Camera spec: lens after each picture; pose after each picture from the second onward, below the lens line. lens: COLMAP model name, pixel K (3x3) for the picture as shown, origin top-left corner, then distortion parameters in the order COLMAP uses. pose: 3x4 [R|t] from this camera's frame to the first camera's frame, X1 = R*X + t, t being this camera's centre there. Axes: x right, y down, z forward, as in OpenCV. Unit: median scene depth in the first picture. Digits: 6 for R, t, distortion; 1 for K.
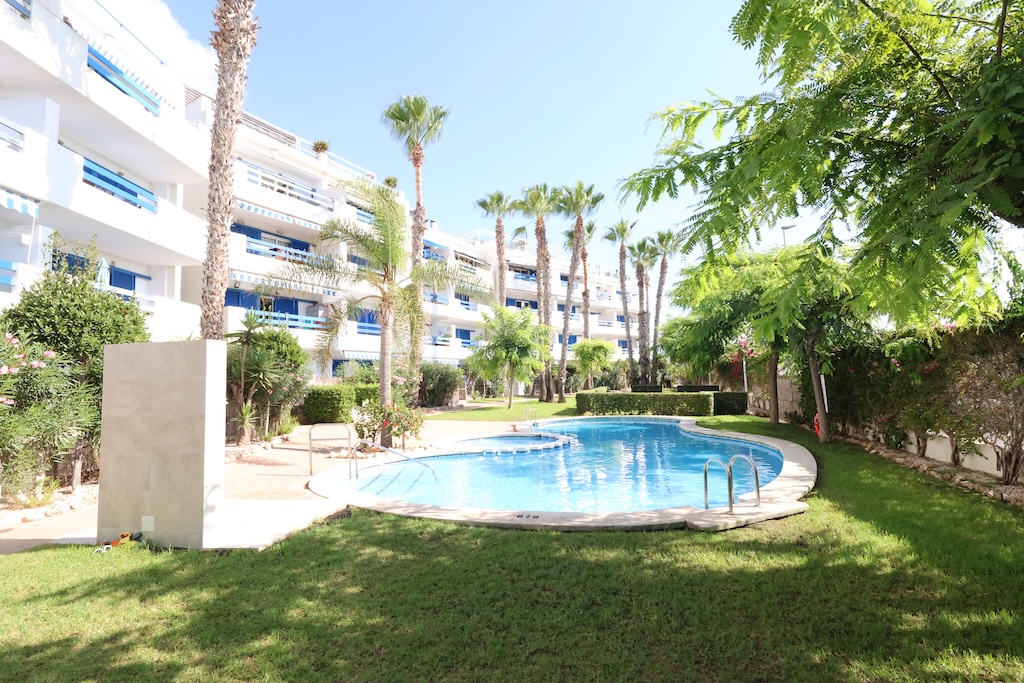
lens RADIAL K [[474.0, 0, 511.0], [0, 474.0, 341.3], [0, 0, 1]] dist [0.001405, 0.001236]
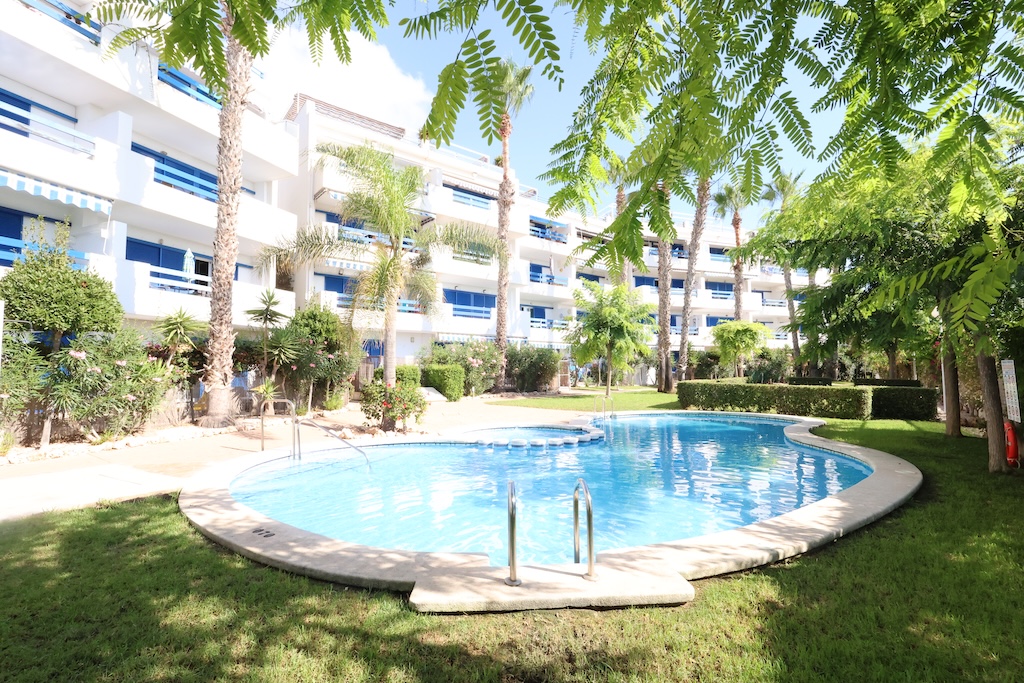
lens RADIAL K [[474.0, 0, 511.0], [0, 474.0, 343.5], [0, 0, 1]] dist [0.001405, 0.001236]
pose [[0.929728, 0.002160, -0.368240, 0.304402], [0.008362, 0.999601, 0.026976, 0.030588], [0.368152, -0.028160, 0.929339, 0.222201]]
